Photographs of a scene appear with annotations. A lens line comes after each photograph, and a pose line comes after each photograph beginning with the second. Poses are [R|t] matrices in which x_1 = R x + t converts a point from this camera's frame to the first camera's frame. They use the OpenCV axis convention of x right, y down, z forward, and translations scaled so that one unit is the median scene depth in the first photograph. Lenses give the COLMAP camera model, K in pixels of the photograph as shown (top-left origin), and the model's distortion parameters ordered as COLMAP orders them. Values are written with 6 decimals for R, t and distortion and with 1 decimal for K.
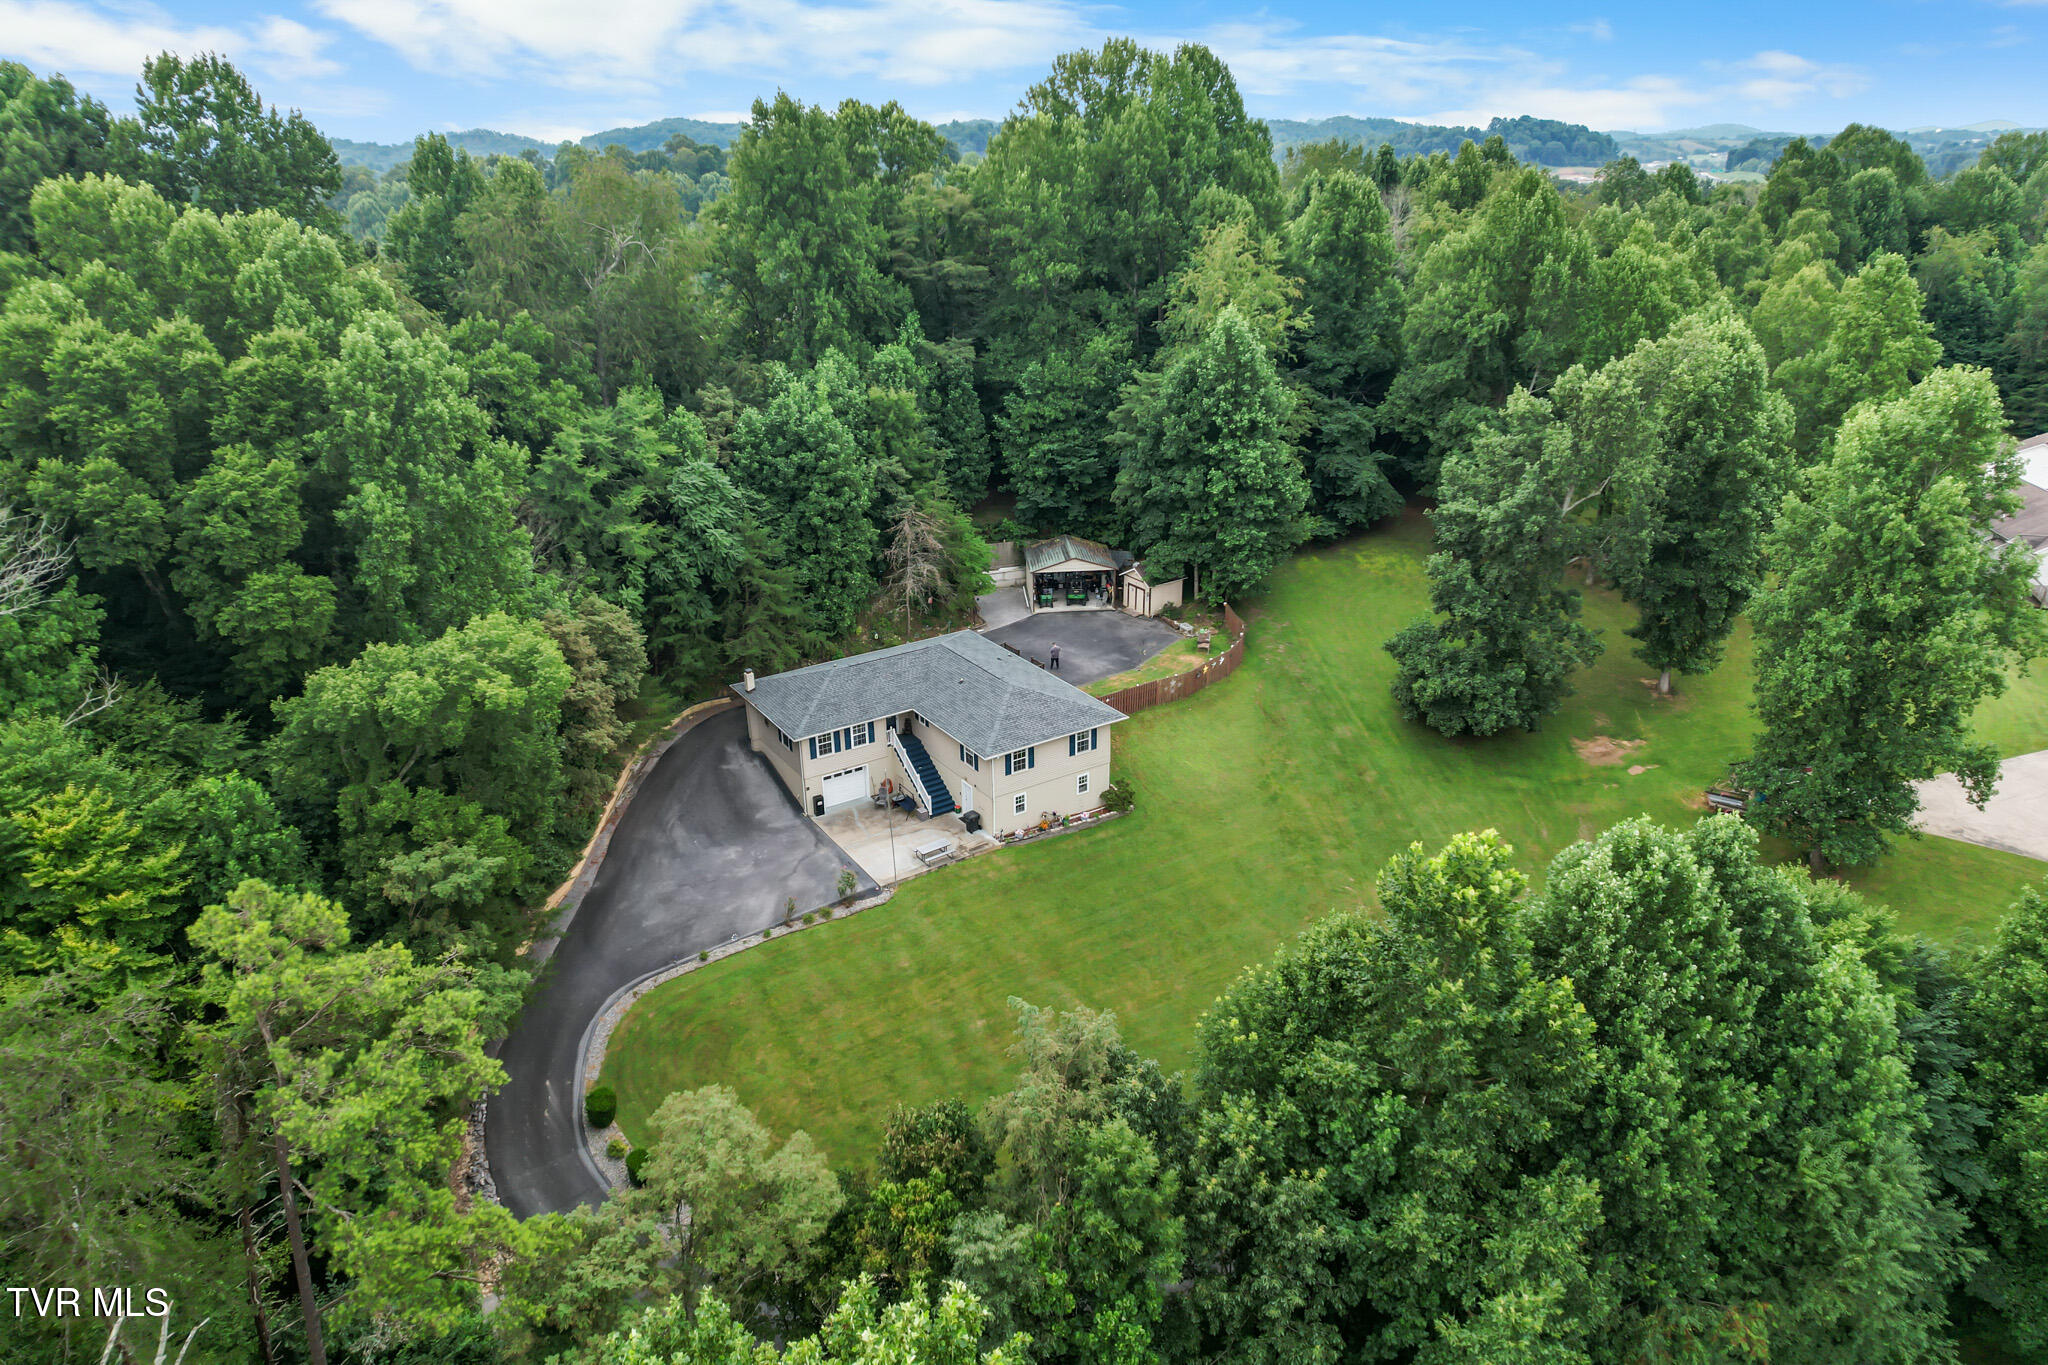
lens RADIAL K [[1302.5, 0, 1036.9], [0, 1302.5, 690.2], [0, 0, 1]] dist [-0.079646, 0.074547]
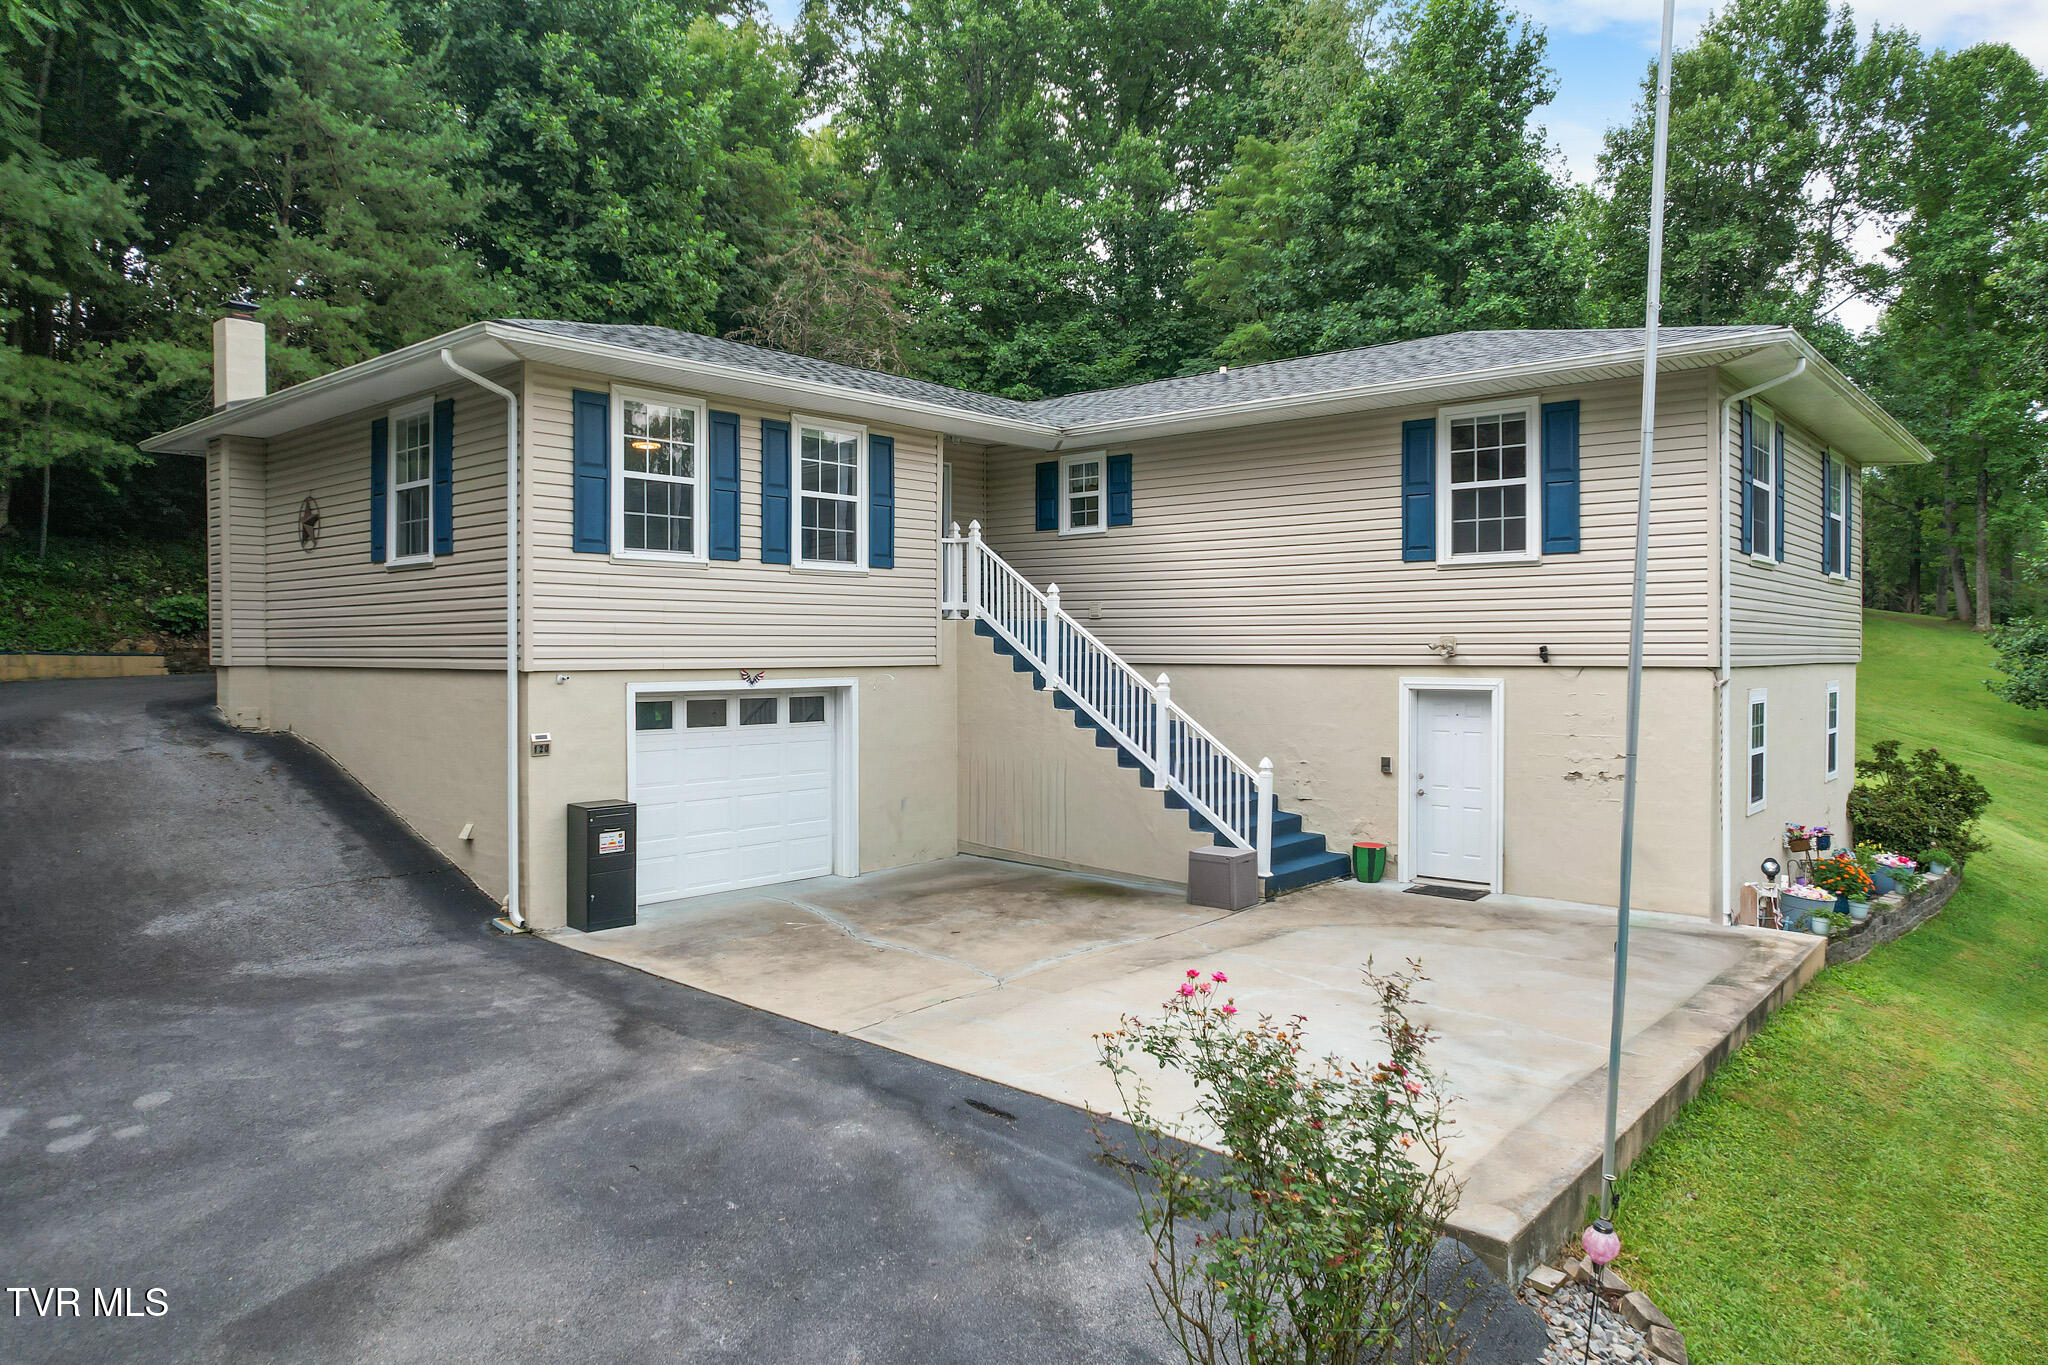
lens RADIAL K [[1302.5, 0, 1036.9], [0, 1302.5, 690.2], [0, 0, 1]] dist [-0.079646, 0.074547]
pose [[0.962934, 0.003358, 0.269715, -0.159386], [0.093202, 0.934194, -0.344377, 0.130003], [-0.253122, 0.356750, 0.899254, 0.833252]]
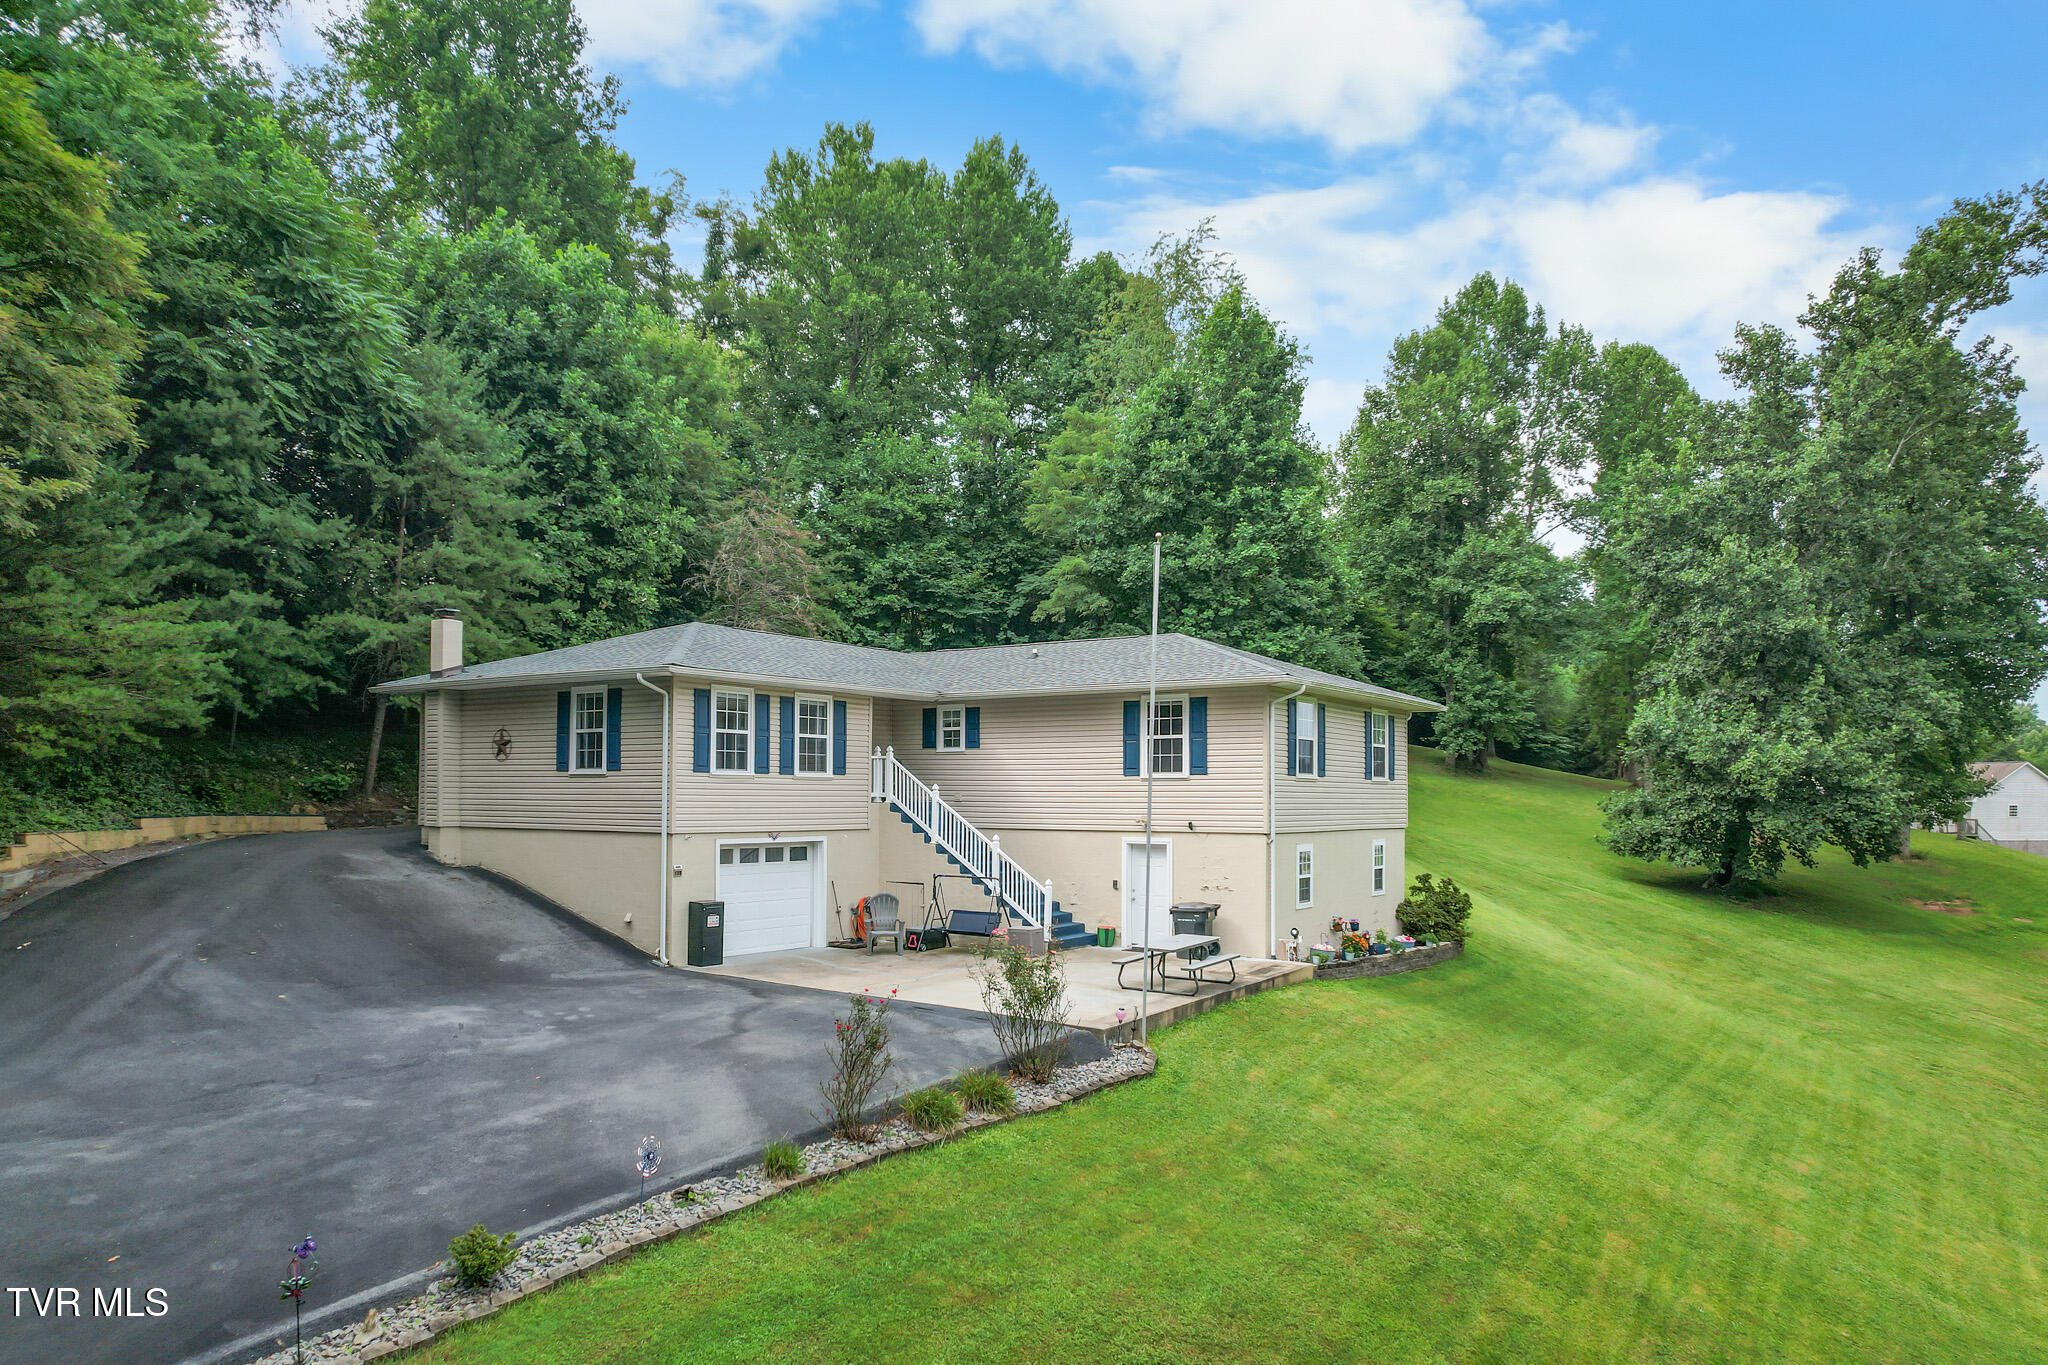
lens RADIAL K [[1306.6, 0, 1028.0], [0, 1306.6, 805.0], [0, 0, 1]] dist [-0.023093, 0.000433]
pose [[0.927427, 0.016540, 0.373638, -0.214897], [0.126896, 0.925846, -0.355959, 0.183883], [-0.351819, 0.377539, 0.856556, 0.688784]]
